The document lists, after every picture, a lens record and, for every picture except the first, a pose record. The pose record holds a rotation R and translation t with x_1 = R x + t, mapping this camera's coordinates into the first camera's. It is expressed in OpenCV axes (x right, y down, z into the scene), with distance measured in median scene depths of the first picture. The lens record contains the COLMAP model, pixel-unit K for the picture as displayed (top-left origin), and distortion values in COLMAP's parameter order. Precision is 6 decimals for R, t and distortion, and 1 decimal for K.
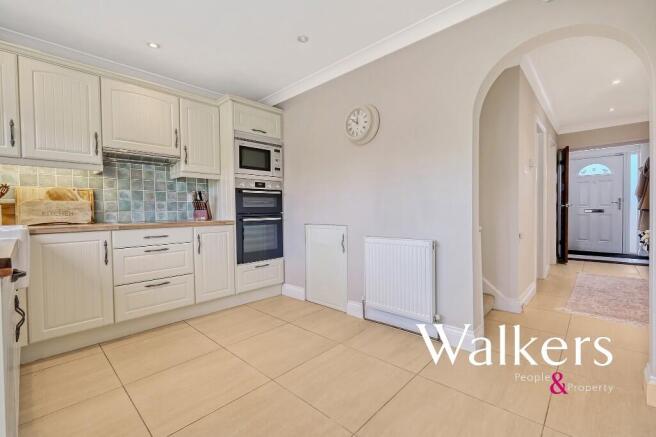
lens RADIAL K [[290.3, 0, 323.9], [0, 290.3, 216.1], [0, 0, 1]] dist [0.008561, 0.001038]
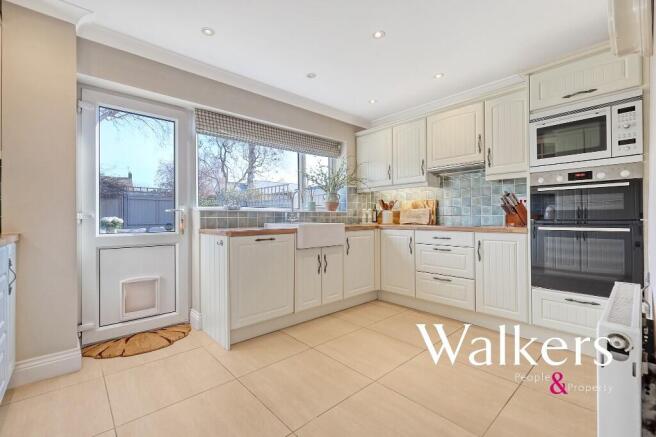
lens RADIAL K [[290.3, 0, 331.1], [0, 290.3, 216.5], [0, 0, 1]] dist [0.008561, 0.001038]
pose [[-0.067999, 0.008782, -0.997647, 0.508047], [-0.011400, 0.999889, 0.009578, -0.017420], [0.997620, 0.012024, -0.067891, 0.525324]]
